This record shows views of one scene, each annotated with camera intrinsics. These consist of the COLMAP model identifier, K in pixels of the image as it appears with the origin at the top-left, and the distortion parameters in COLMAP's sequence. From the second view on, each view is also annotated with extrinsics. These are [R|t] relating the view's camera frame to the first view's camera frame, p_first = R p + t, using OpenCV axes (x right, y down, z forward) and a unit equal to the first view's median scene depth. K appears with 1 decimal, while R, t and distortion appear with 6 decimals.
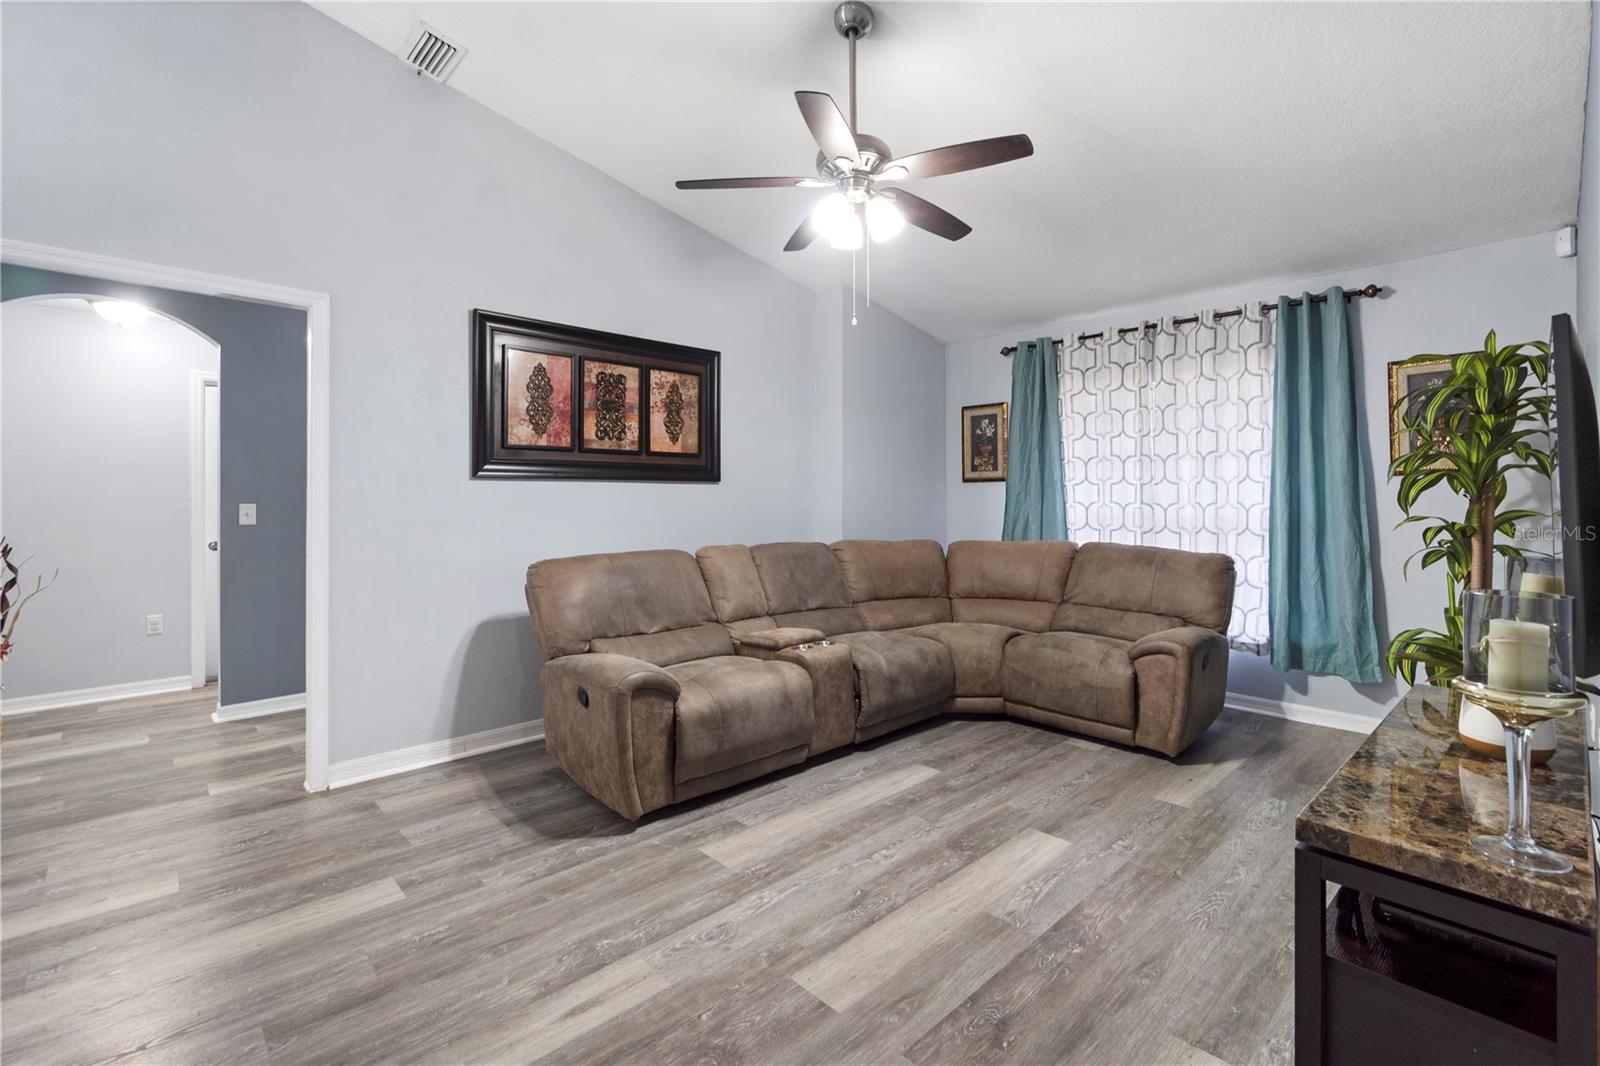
lens RADIAL K [[699.3, 0, 827.1], [0, 699.3, 505.3], [0, 0, 1]] dist [-0.008675, 0.001122]
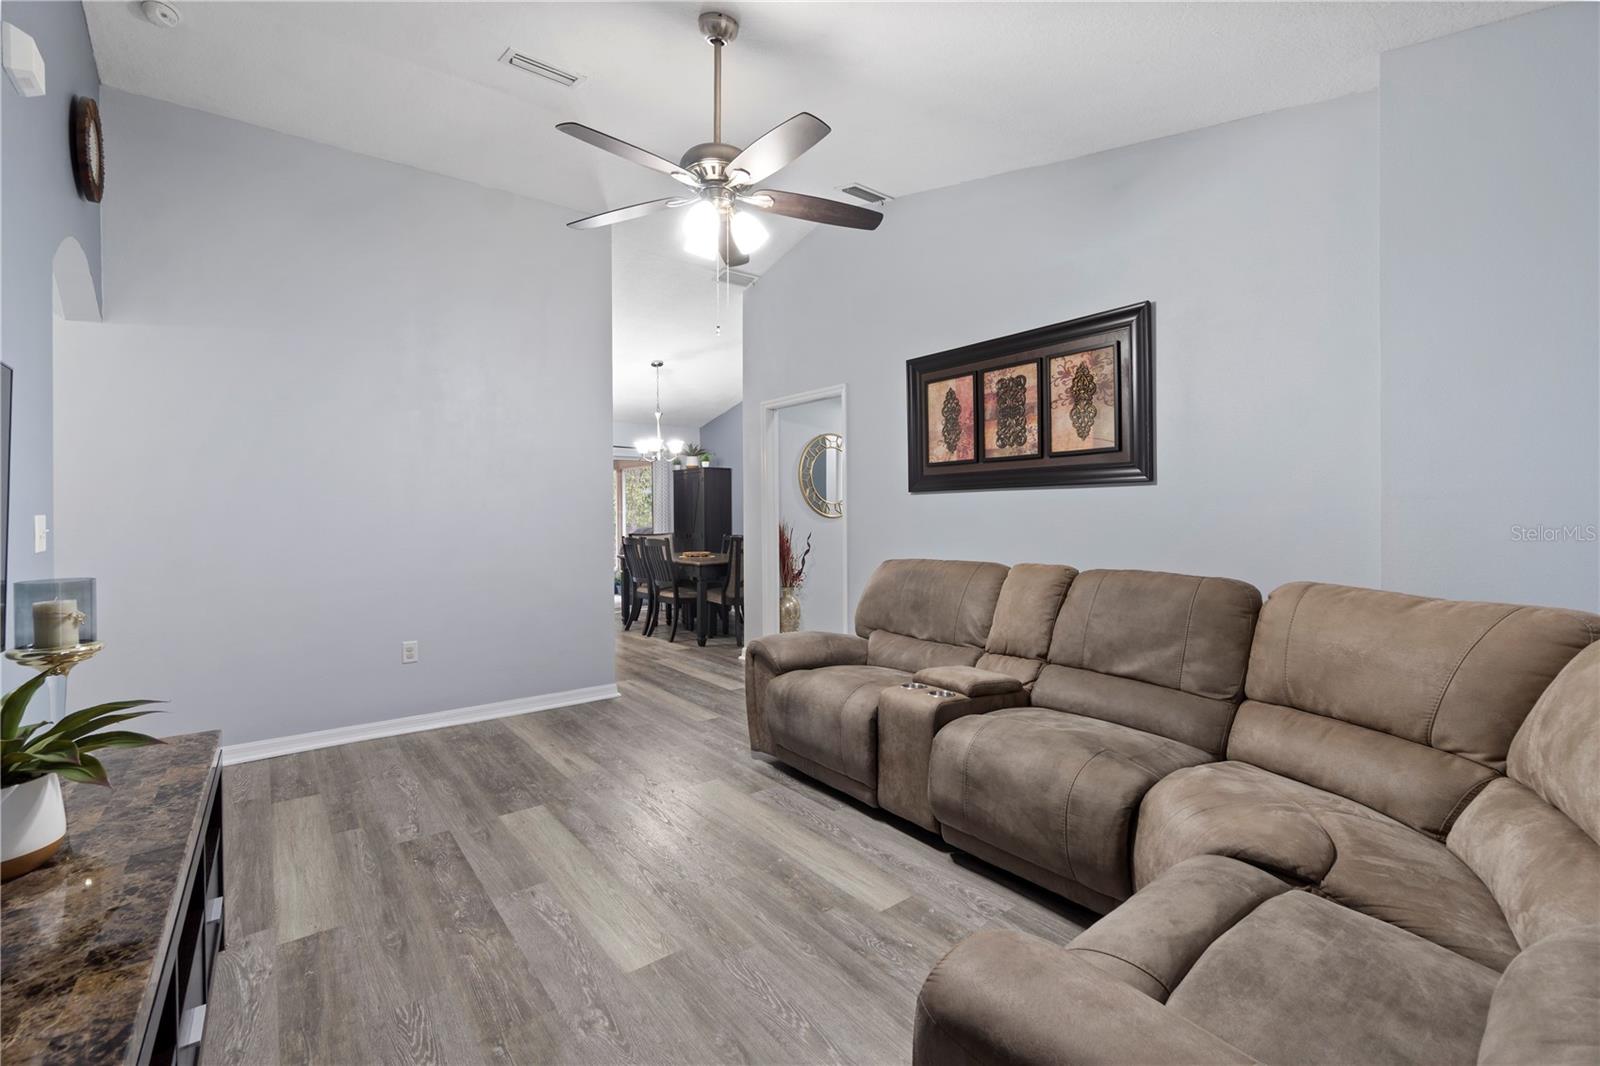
lens RADIAL K [[699.3, 0, 801.8], [0, 699.3, 522.8], [0, 0, 1]] dist [-0.008675, 0.001122]
pose [[-0.113977, 0.013253, -0.993395, 0.838735], [0.002107, 0.999912, 0.013098, -0.001612], [0.993481, -0.000600, -0.113995, 1.006457]]
